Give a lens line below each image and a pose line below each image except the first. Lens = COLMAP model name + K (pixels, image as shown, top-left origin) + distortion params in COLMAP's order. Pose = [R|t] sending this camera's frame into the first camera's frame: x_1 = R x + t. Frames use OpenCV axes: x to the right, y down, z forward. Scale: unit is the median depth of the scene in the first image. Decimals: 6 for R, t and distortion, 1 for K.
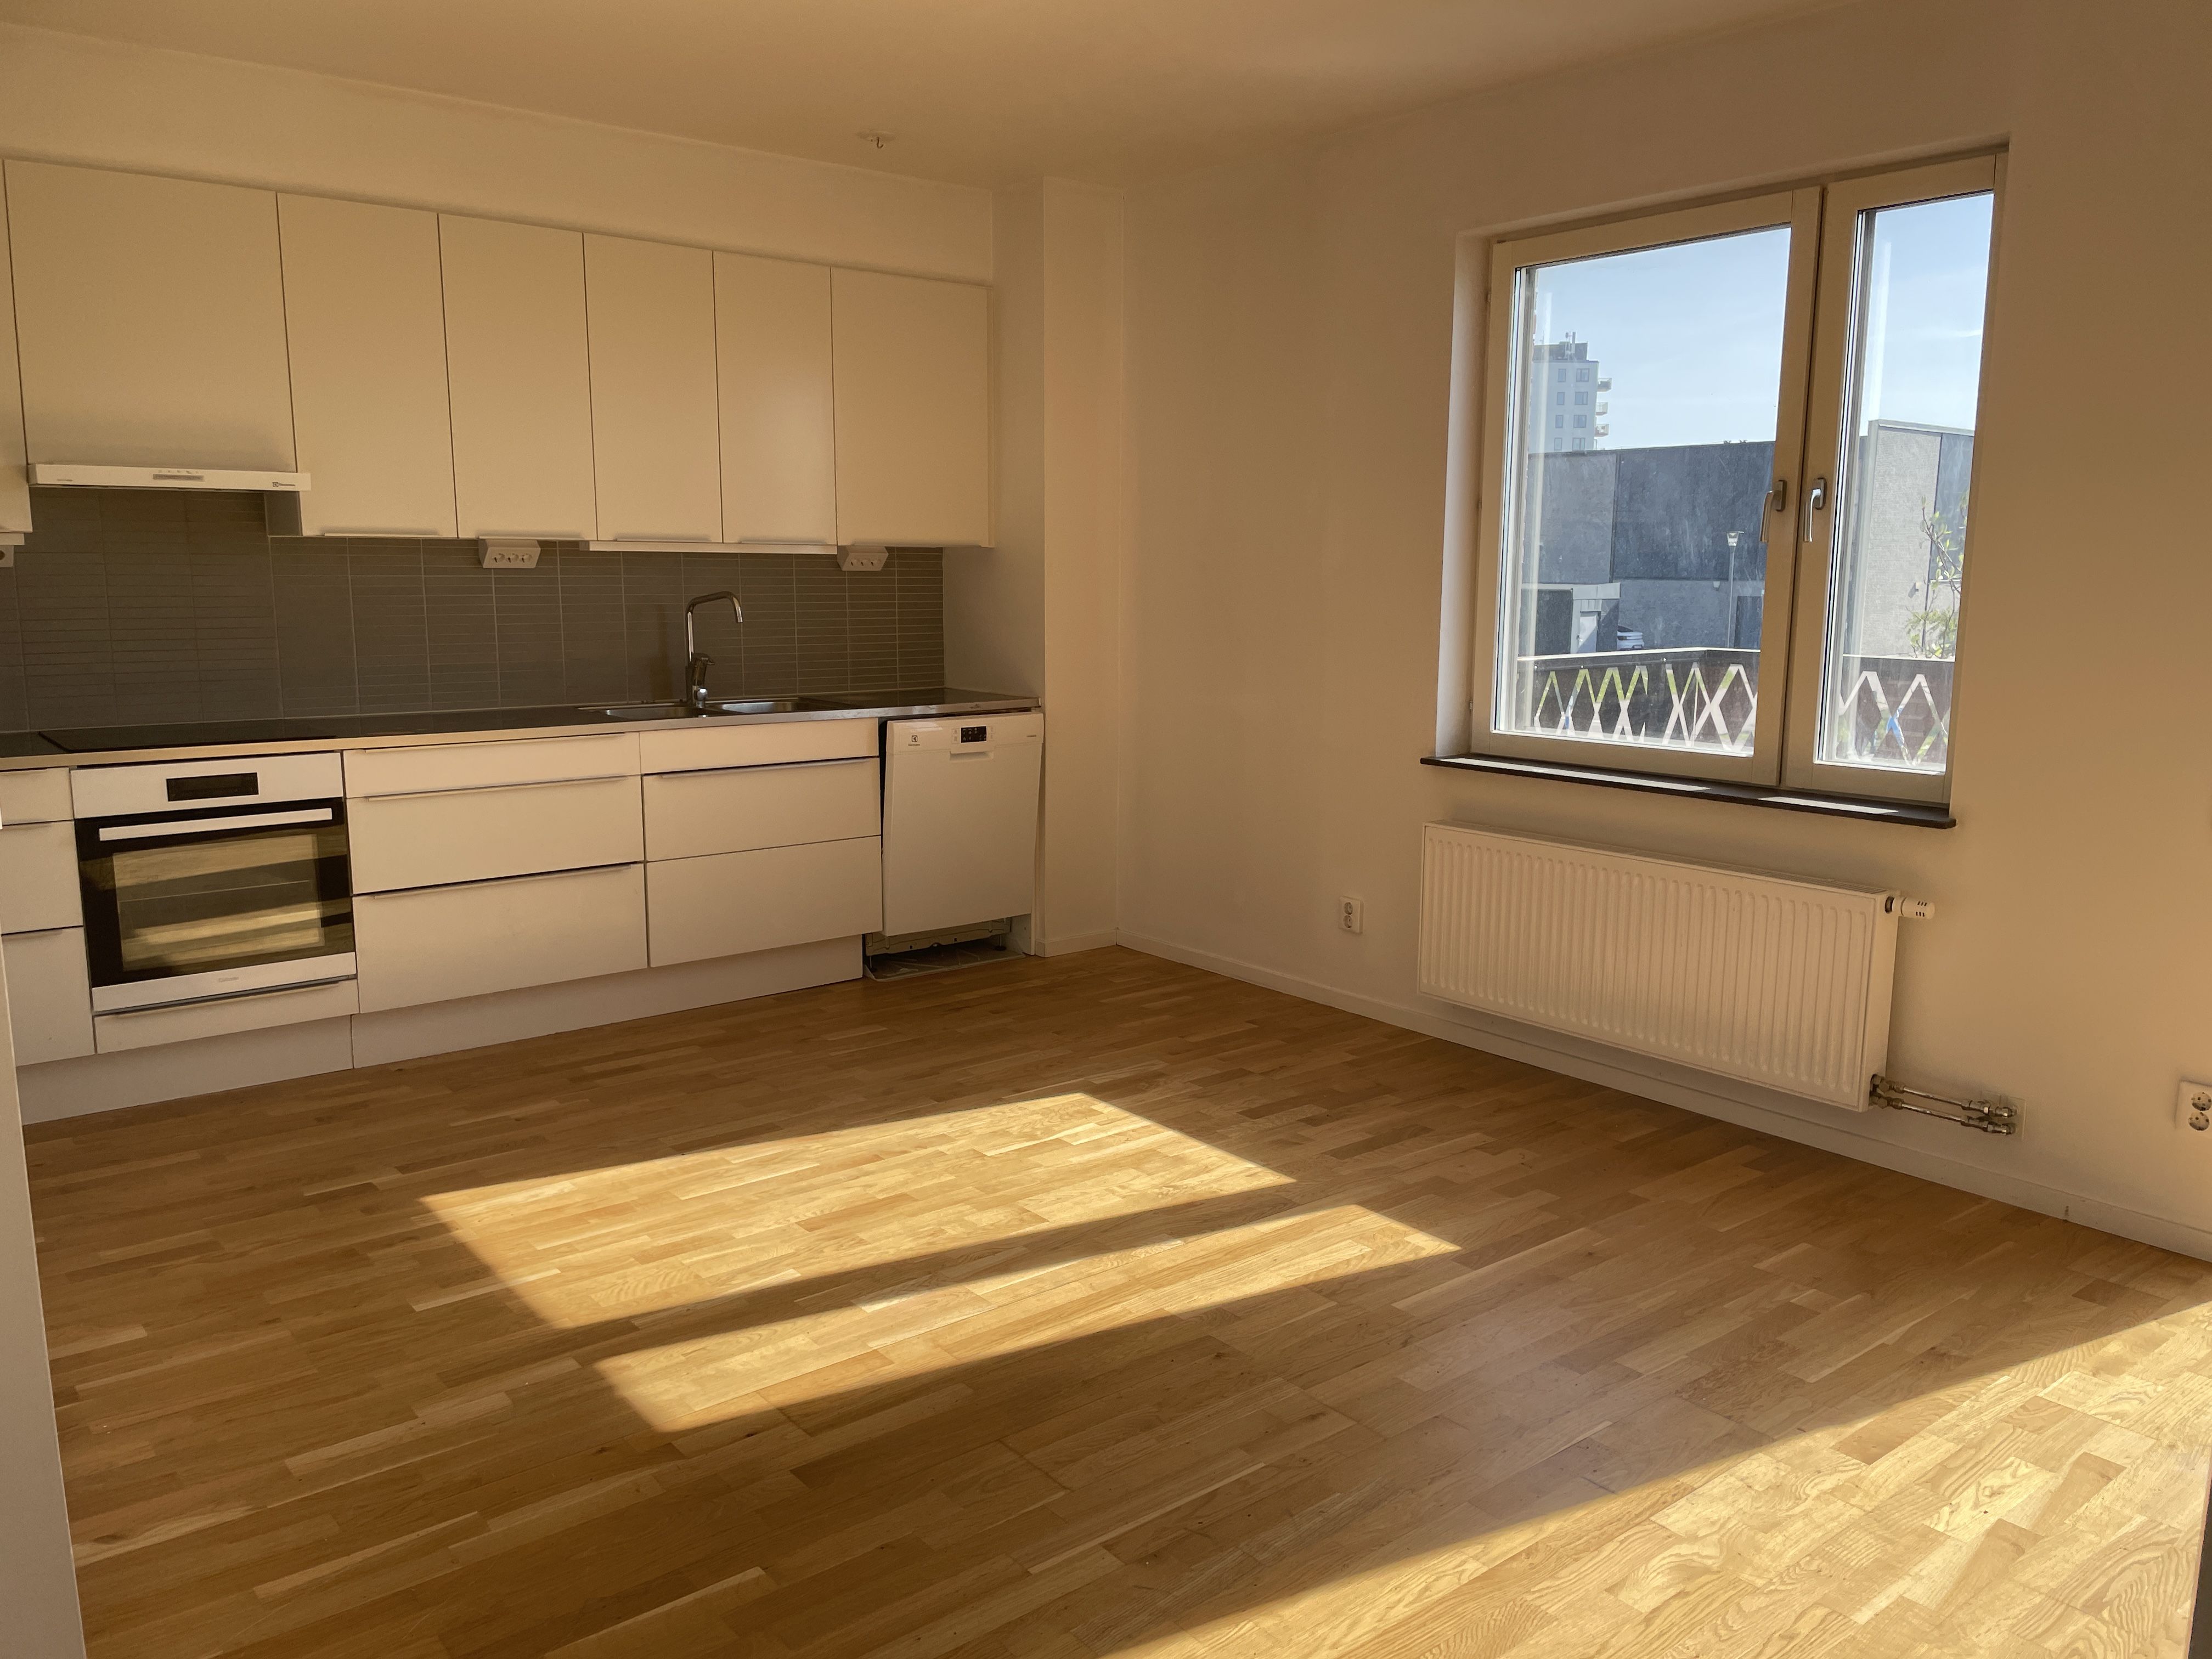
lens RADIAL K [[1687.5, 0, 1112.6], [0, 1687.5, 833.6], [0, 0, 1]] dist [0.051103, -0.027990]
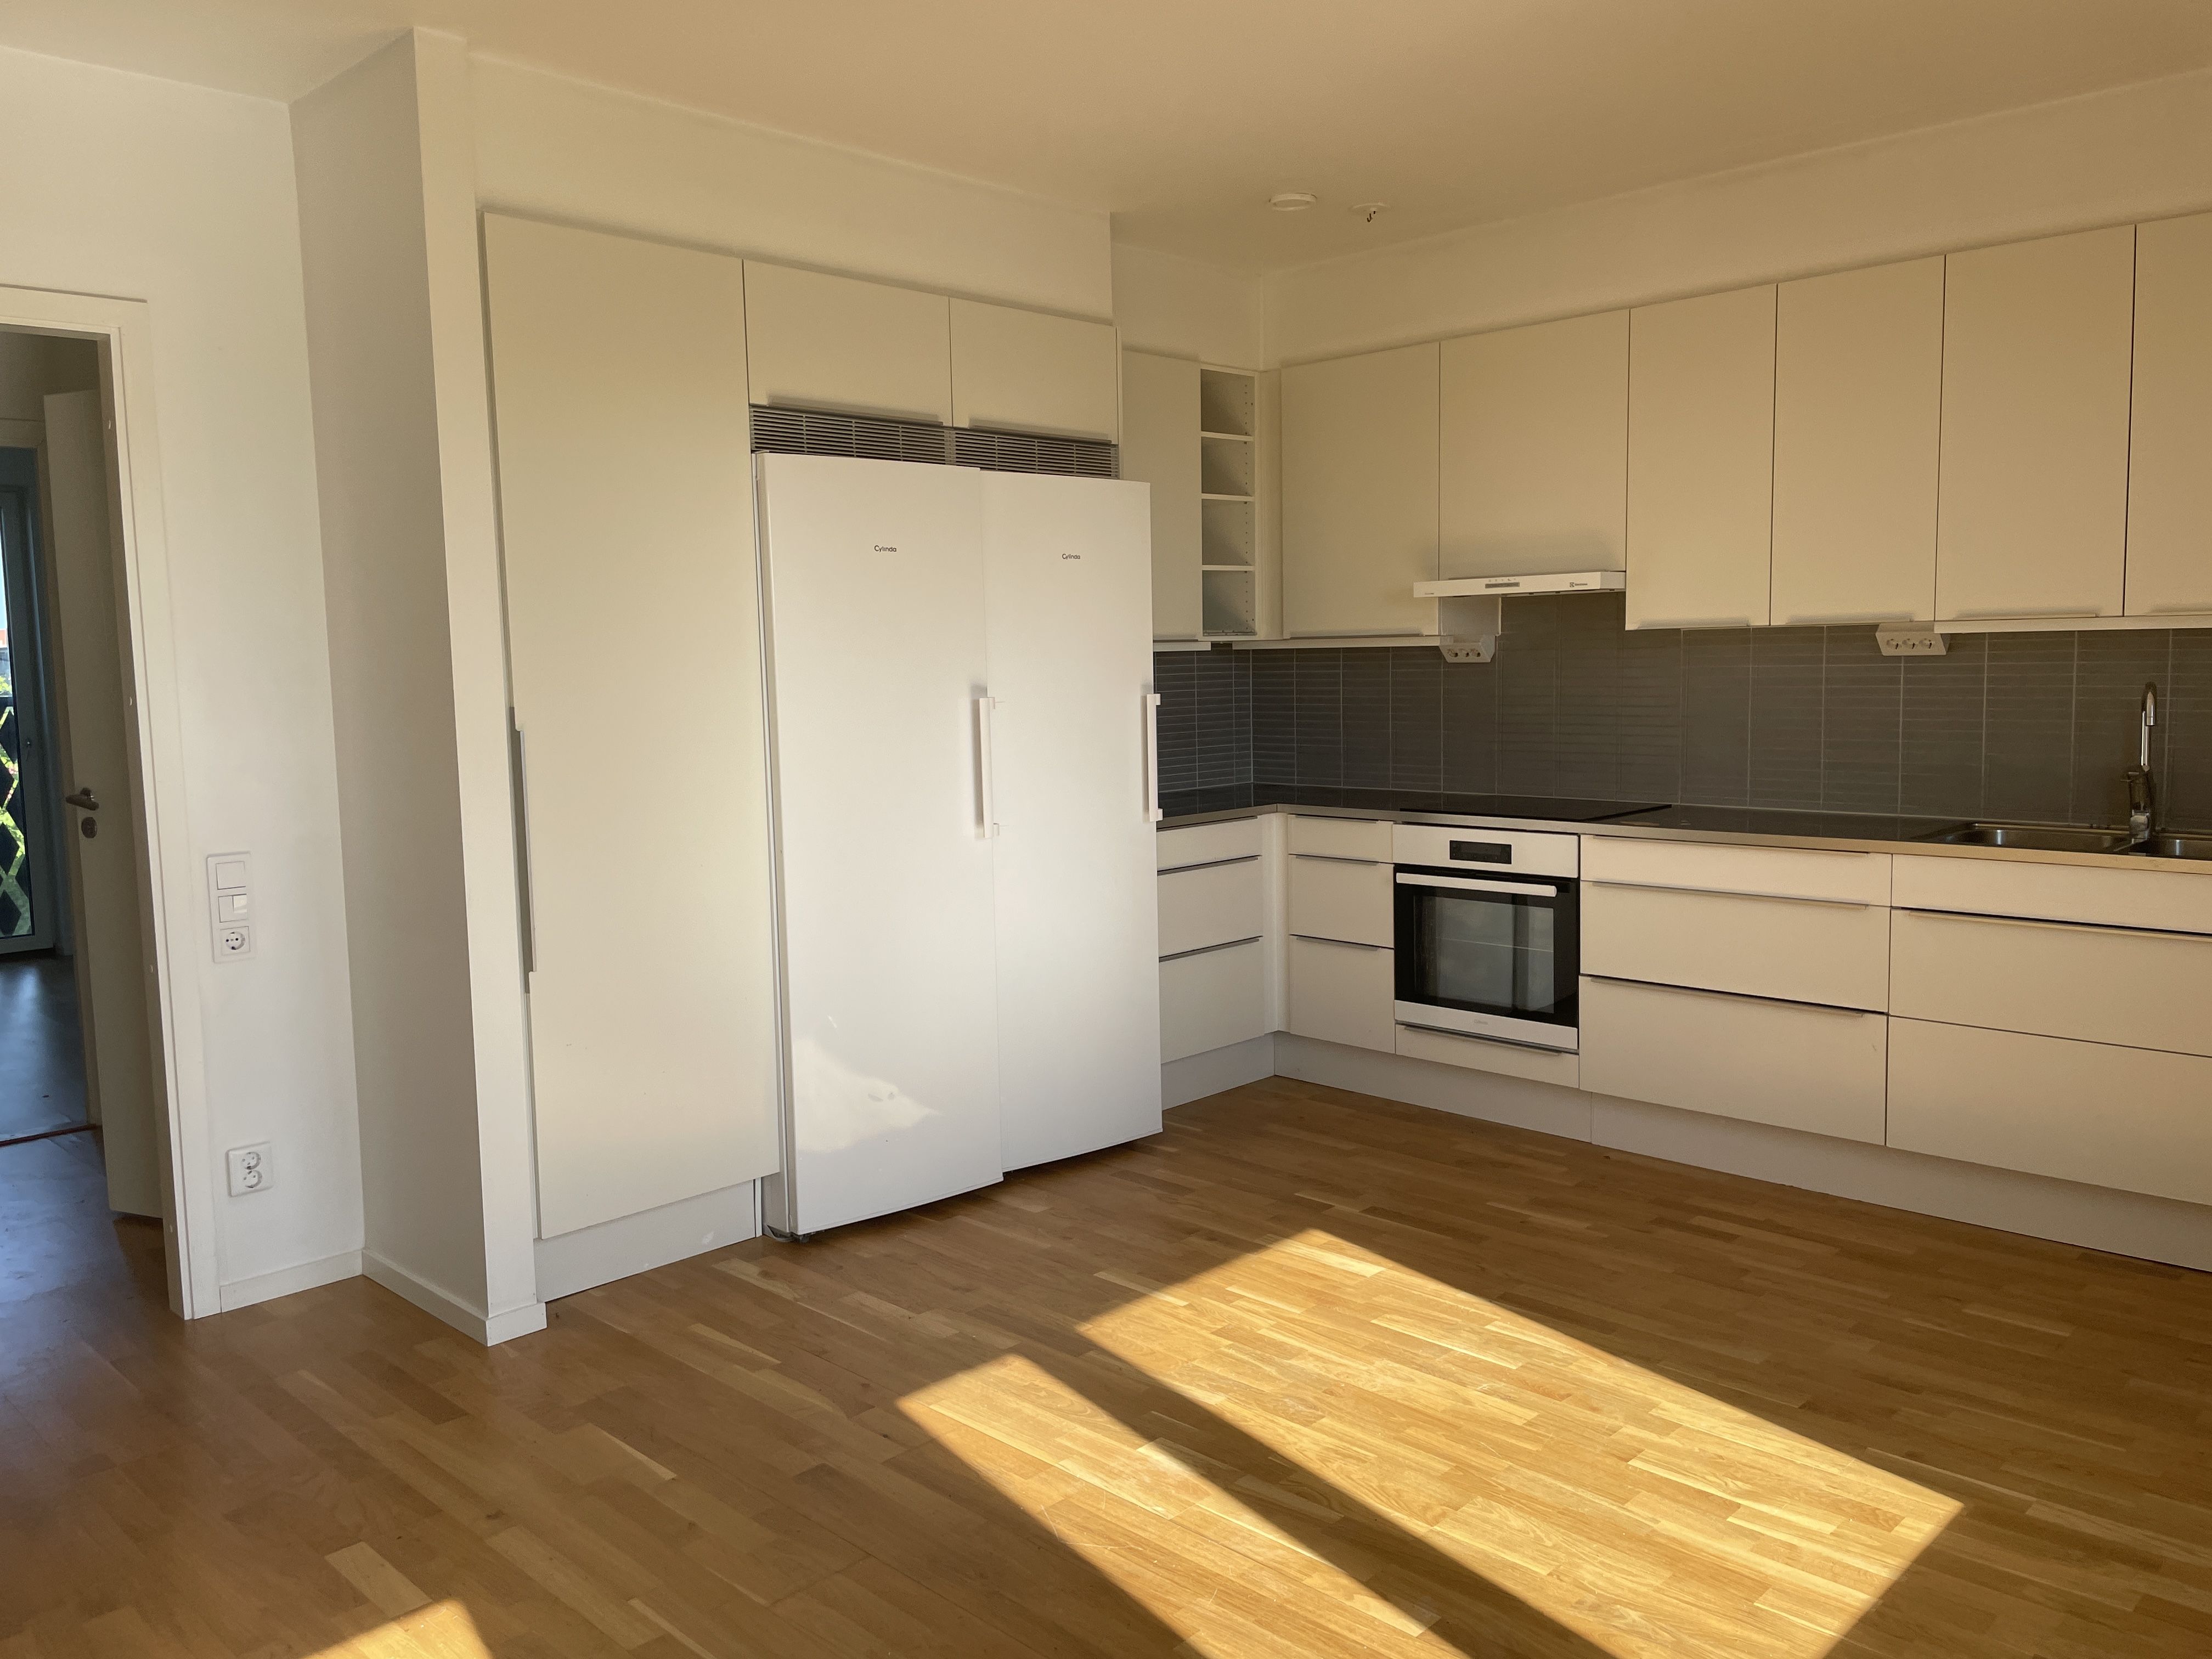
lens RADIAL K [[1687.5, 0, 1116.3], [0, 1687.5, 791.9], [0, 0, 1]] dist [0.051103, -0.027990]
pose [[0.112145, 0.075241, -0.990839, 0.568548], [-0.142294, 0.988069, 0.058925, -0.099286], [0.983451, 0.134382, 0.121513, 0.615538]]
